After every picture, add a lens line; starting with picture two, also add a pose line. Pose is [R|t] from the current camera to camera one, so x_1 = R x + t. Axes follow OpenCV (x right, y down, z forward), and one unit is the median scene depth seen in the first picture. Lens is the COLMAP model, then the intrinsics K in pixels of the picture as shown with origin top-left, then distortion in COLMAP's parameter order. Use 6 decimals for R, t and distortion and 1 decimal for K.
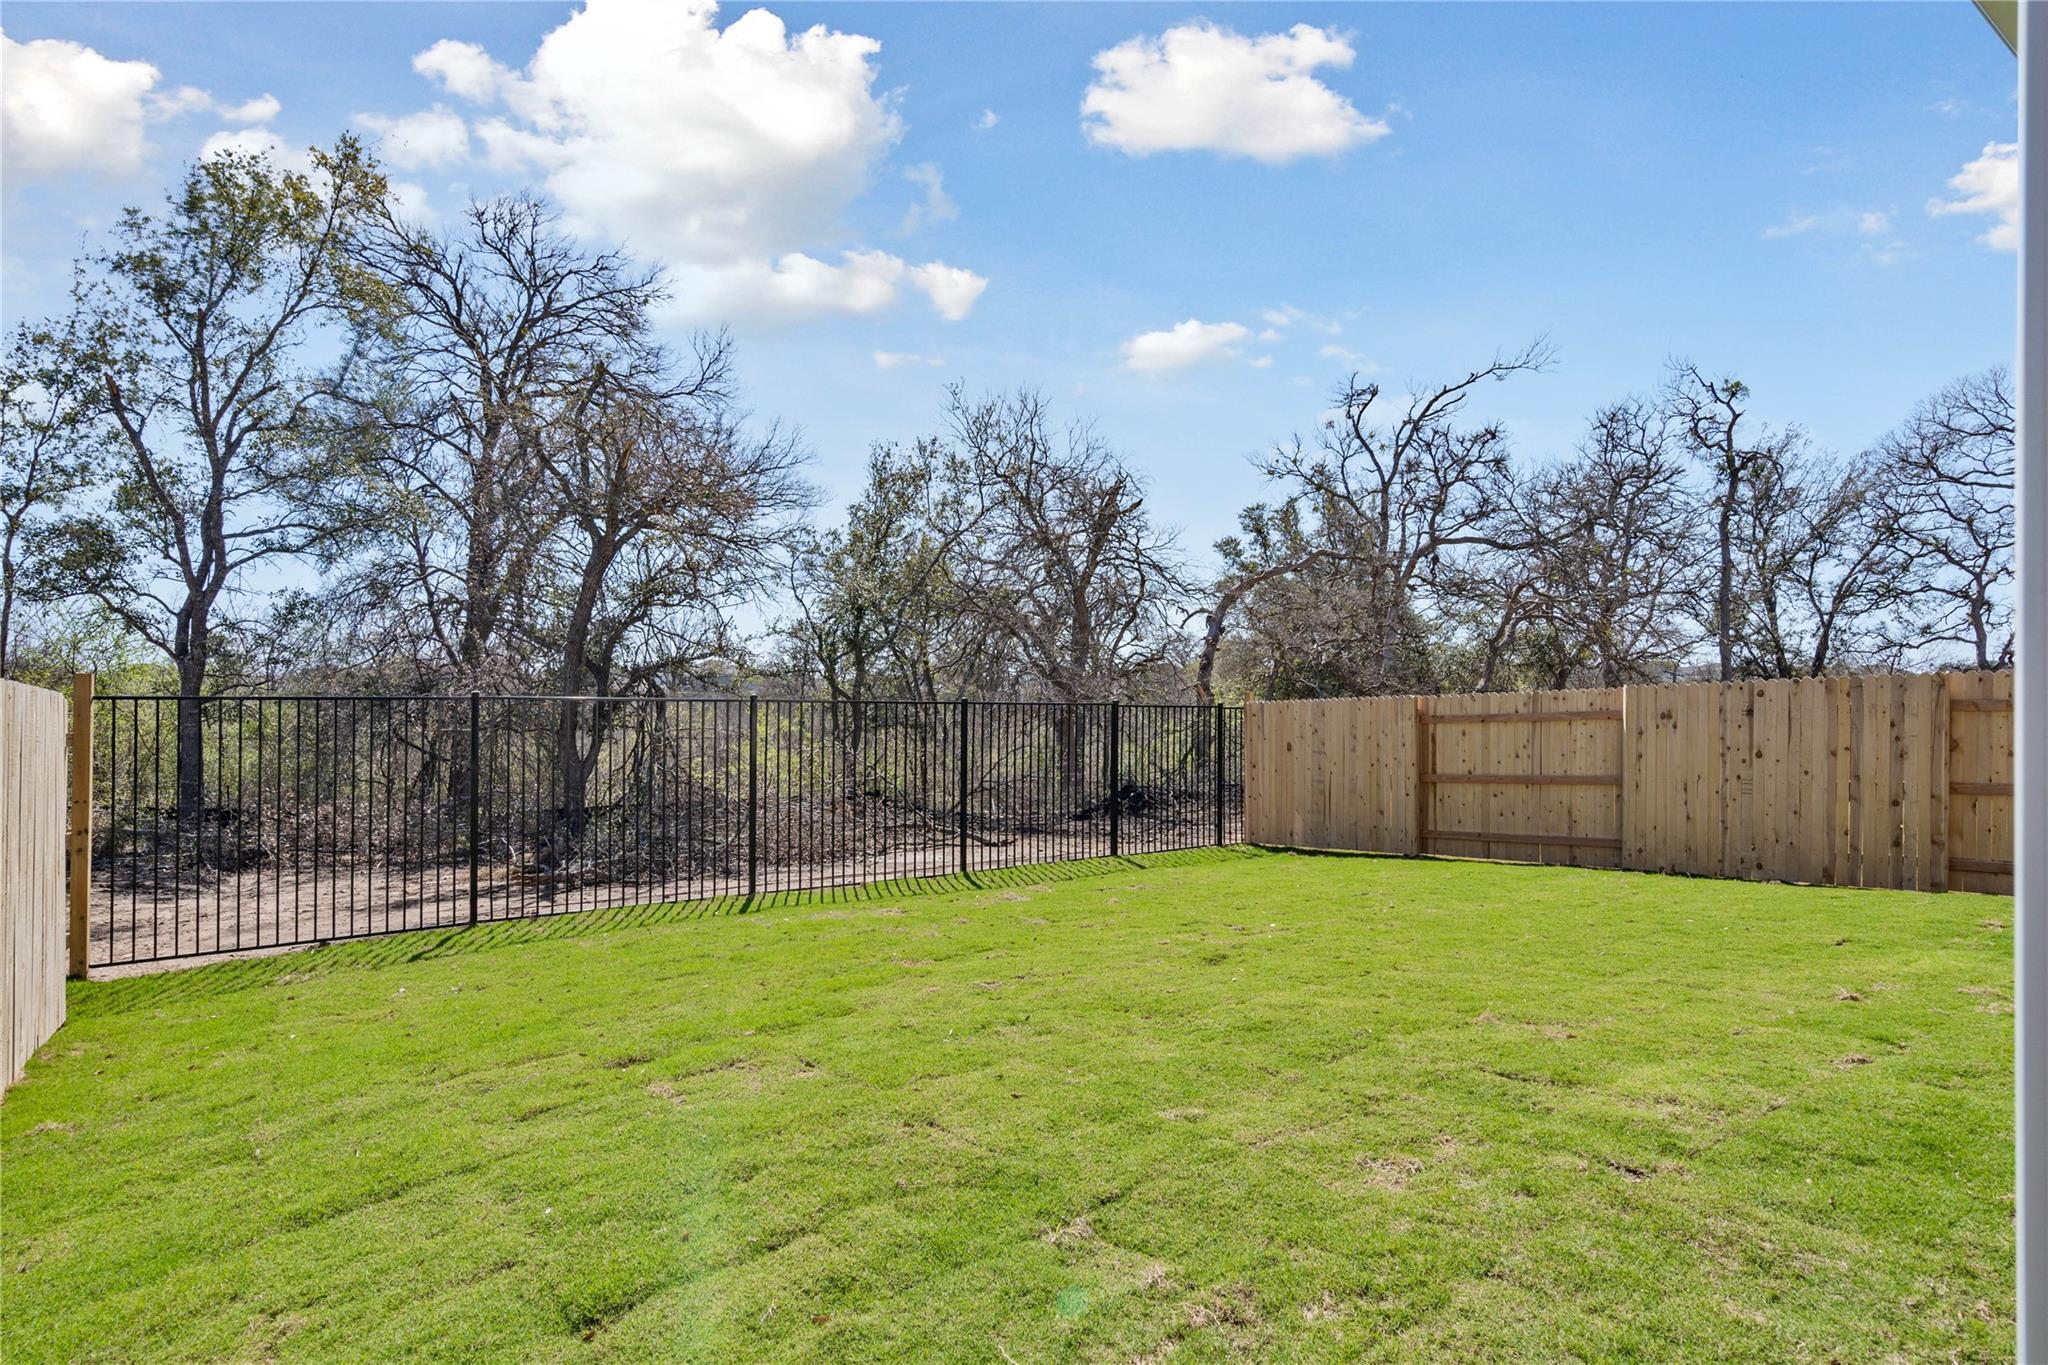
lens RADIAL K [[1133.6, 0, 1026.2], [0, 1133.6, 685.1], [0, 0, 1]] dist [0.001191, 0.000375]
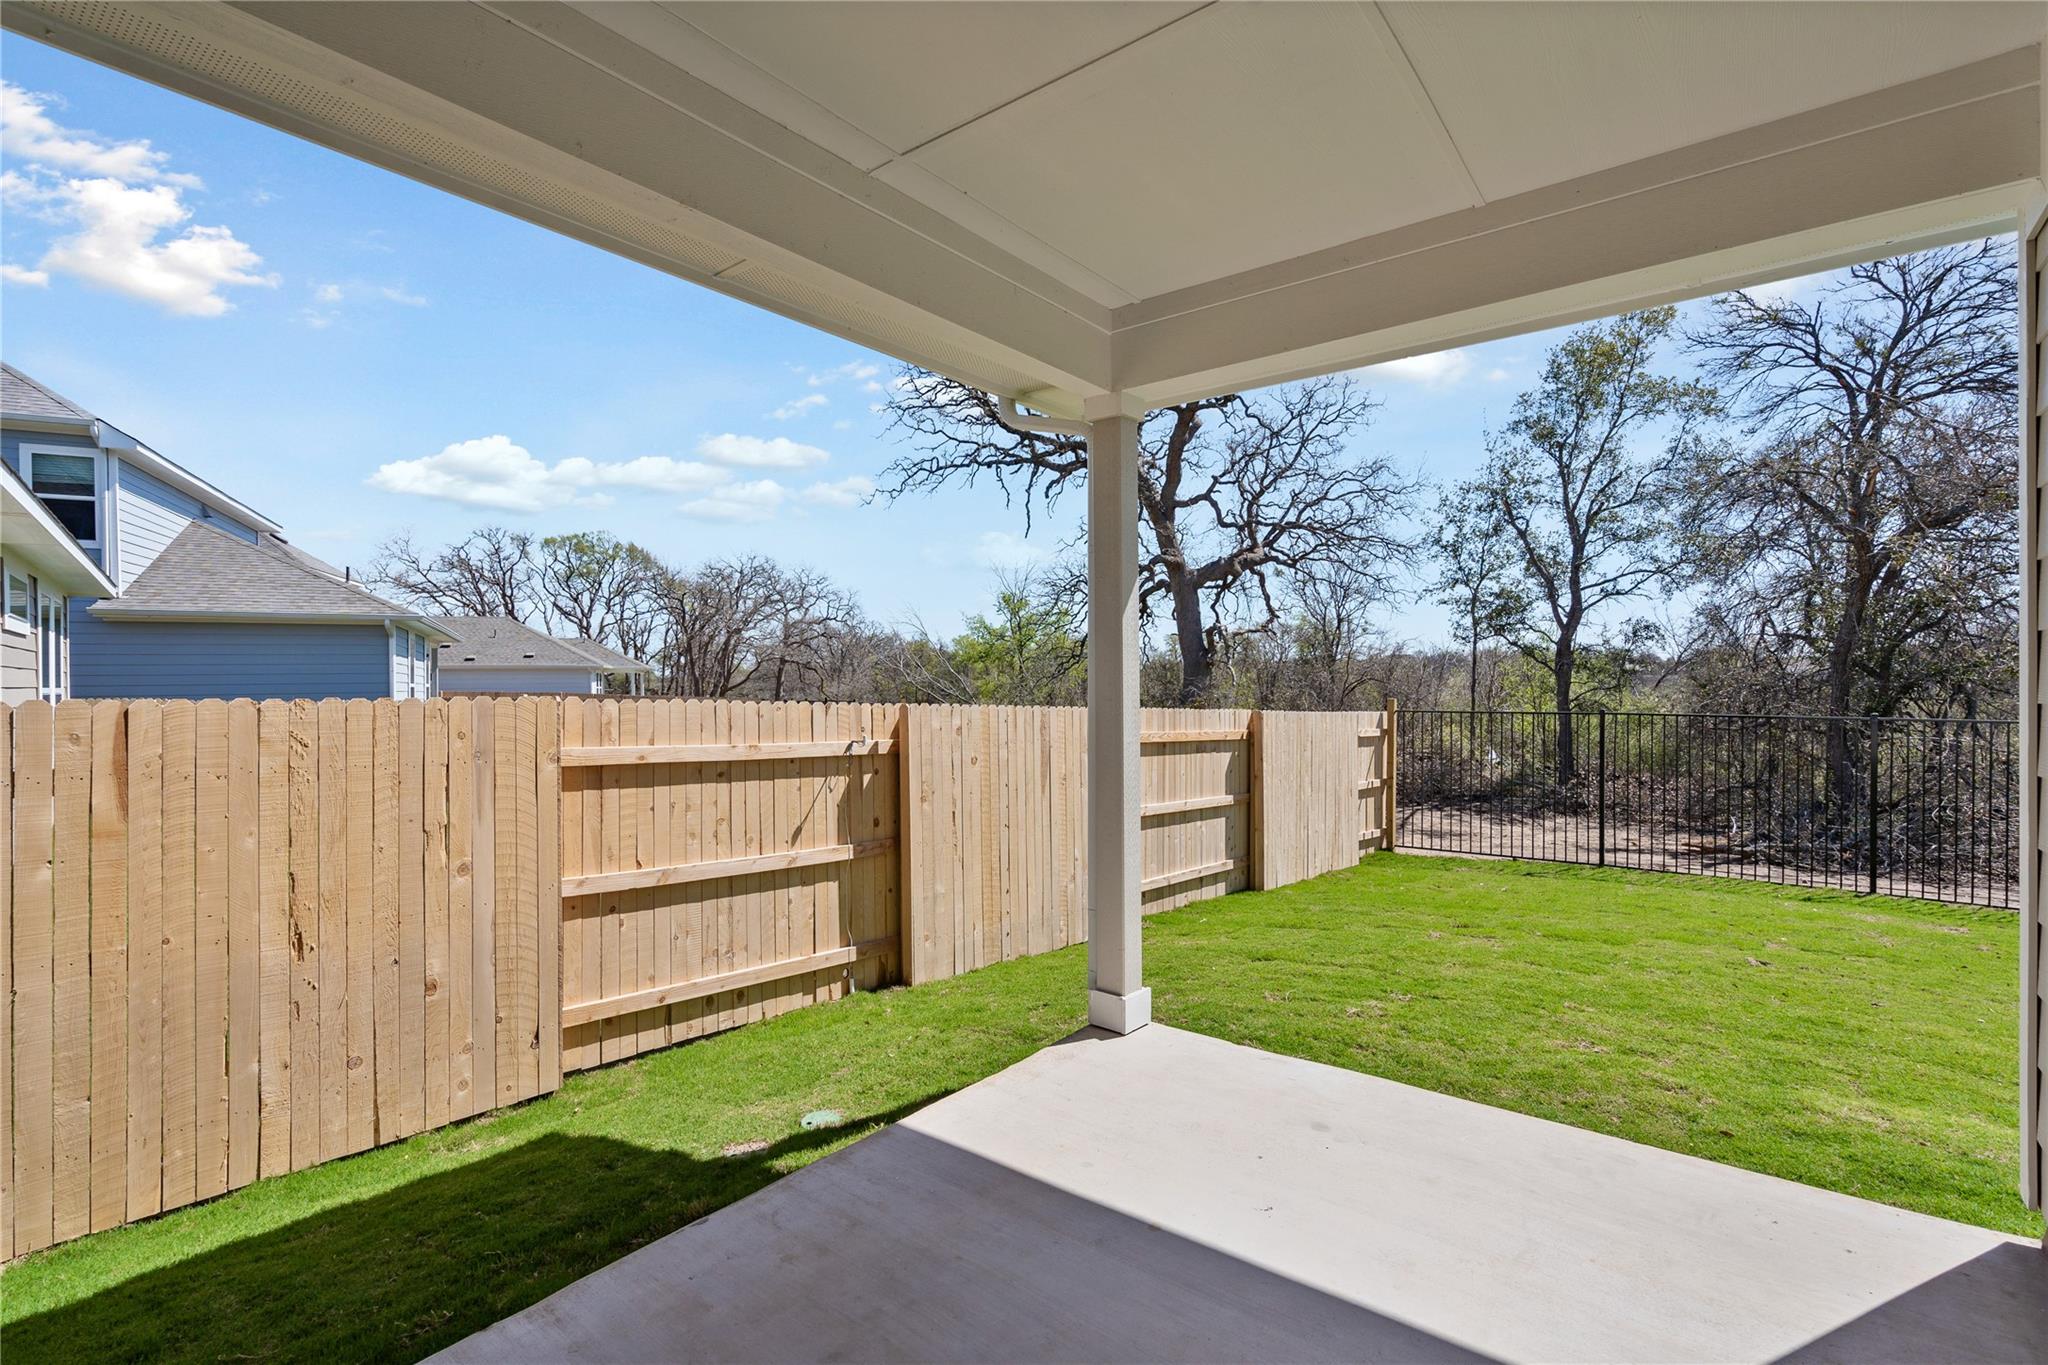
lens RADIAL K [[943.9, 0, 1016.8], [0, 943.9, 686.6], [0, 0, 1]] dist [-0.002375, 0.001013]
pose [[0.267678, 0.002173, -0.963506, 0.292392], [0.024012, 0.999672, 0.008925, -0.032657], [0.963209, -0.025525, 0.267538, -0.045578]]
